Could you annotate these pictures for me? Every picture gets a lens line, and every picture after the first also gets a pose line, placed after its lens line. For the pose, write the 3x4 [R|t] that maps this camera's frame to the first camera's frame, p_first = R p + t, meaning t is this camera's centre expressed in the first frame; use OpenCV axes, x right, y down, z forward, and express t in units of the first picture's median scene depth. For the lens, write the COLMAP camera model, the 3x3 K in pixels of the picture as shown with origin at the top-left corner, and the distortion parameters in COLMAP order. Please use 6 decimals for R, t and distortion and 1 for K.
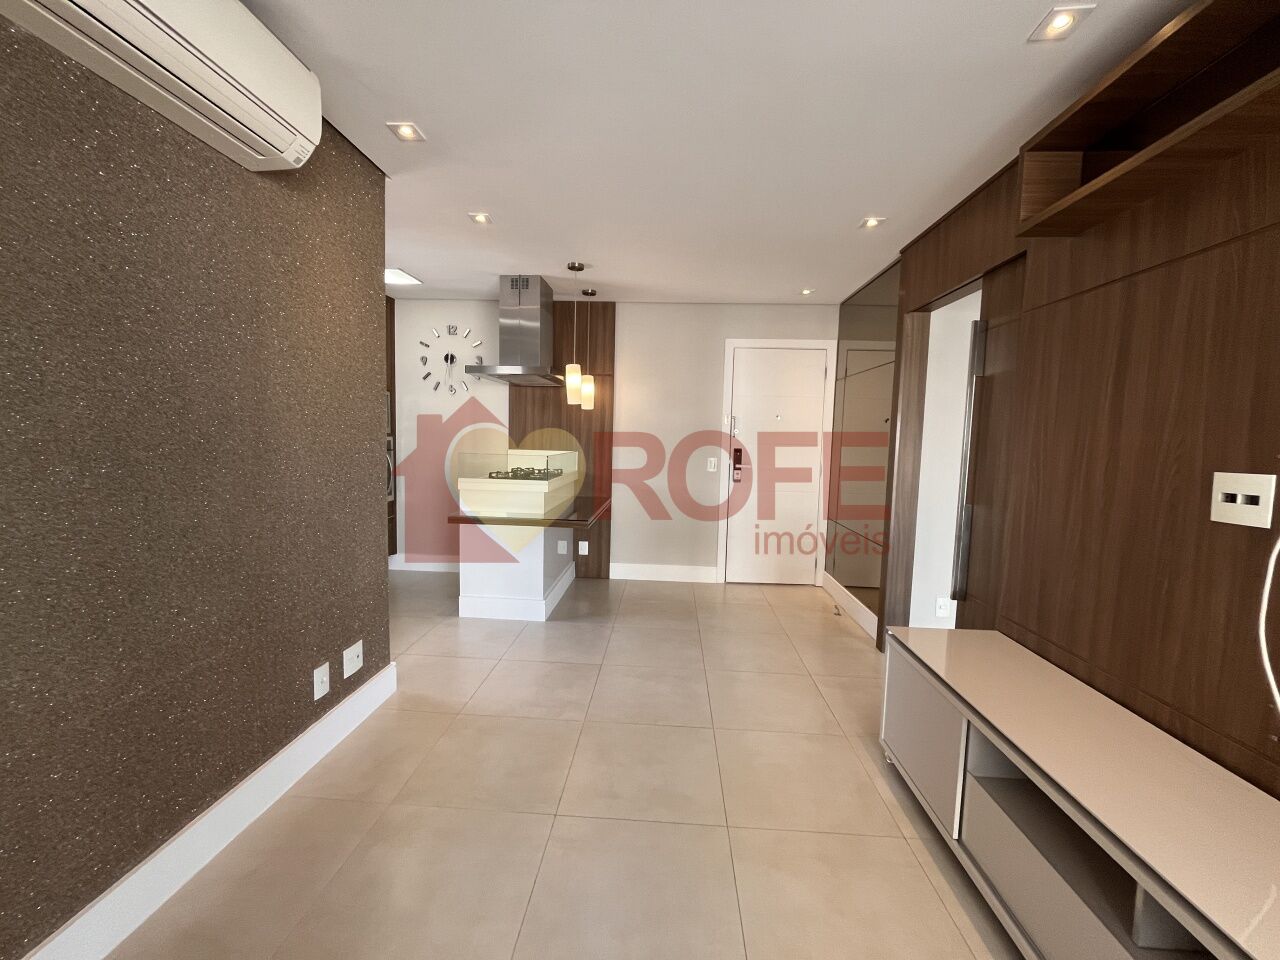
lens RADIAL K [[520.4, 0, 640.0], [0, 520.4, 480.0], [0, 0, 1]] dist [-0.004263, -0.000348]
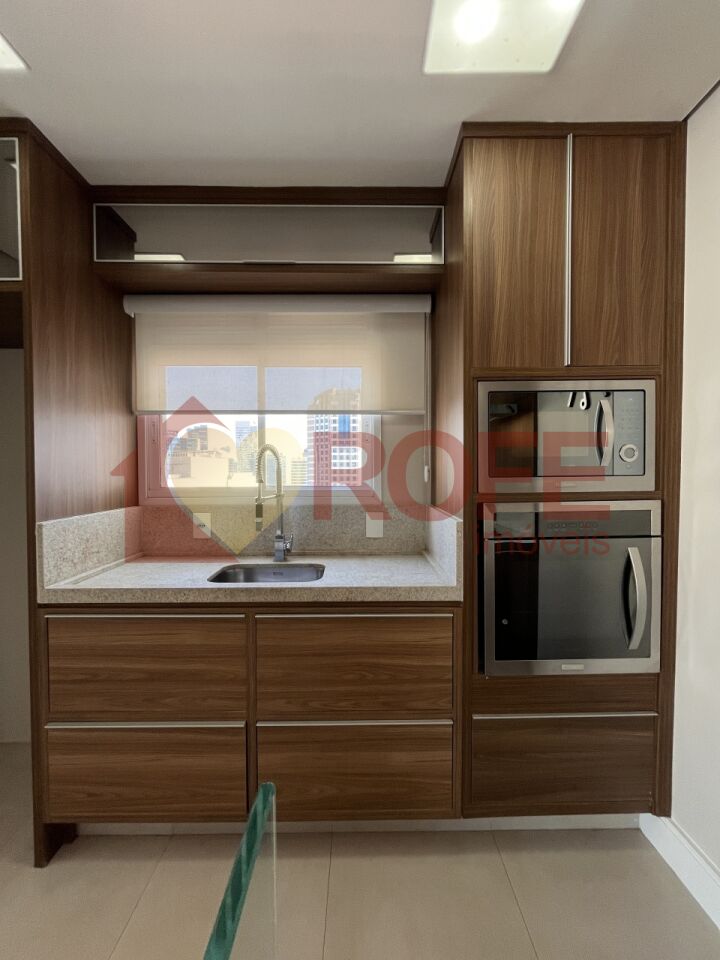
lens RADIAL K [[390.3, 0, 360.4], [0, 390.3, 482.9], [0, 0, 1]] dist [-0.004263, -0.000348]
pose [[0.069413, 0.001291, -0.997587, -0.224861], [-0.073310, 0.997302, -0.003810, -0.082605], [0.994891, 0.073398, 0.069320, 0.794700]]
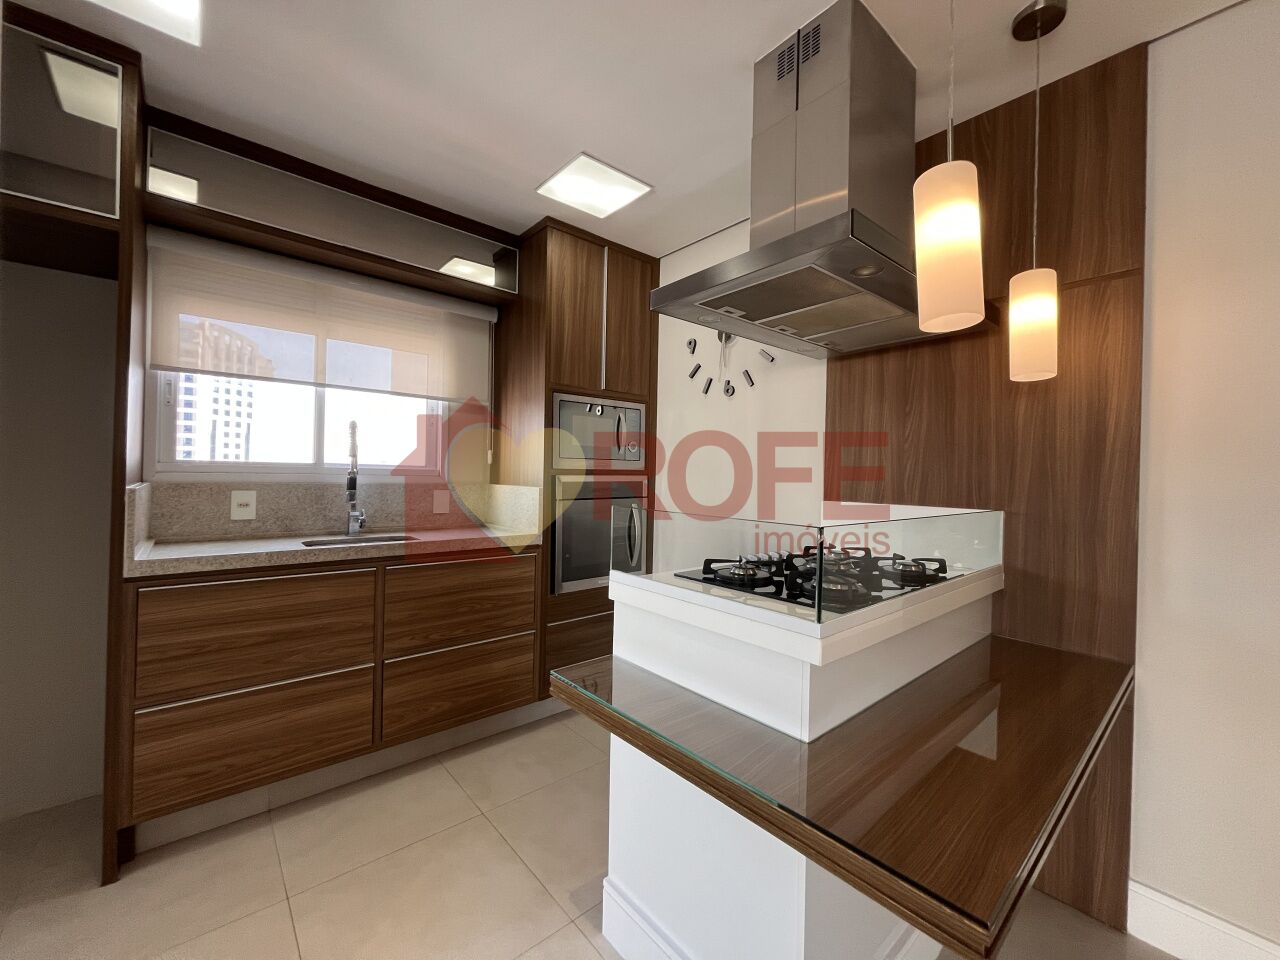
lens RADIAL K [[520.4, 0, 640.0], [0, 520.4, 480.0], [0, 0, 1]] dist [-0.004263, -0.000348]
pose [[0.700240, -0.008591, -0.713856, -0.041181], [-0.057153, 0.996044, -0.068050, -0.037506], [0.711616, 0.088450, 0.696978, 0.580138]]
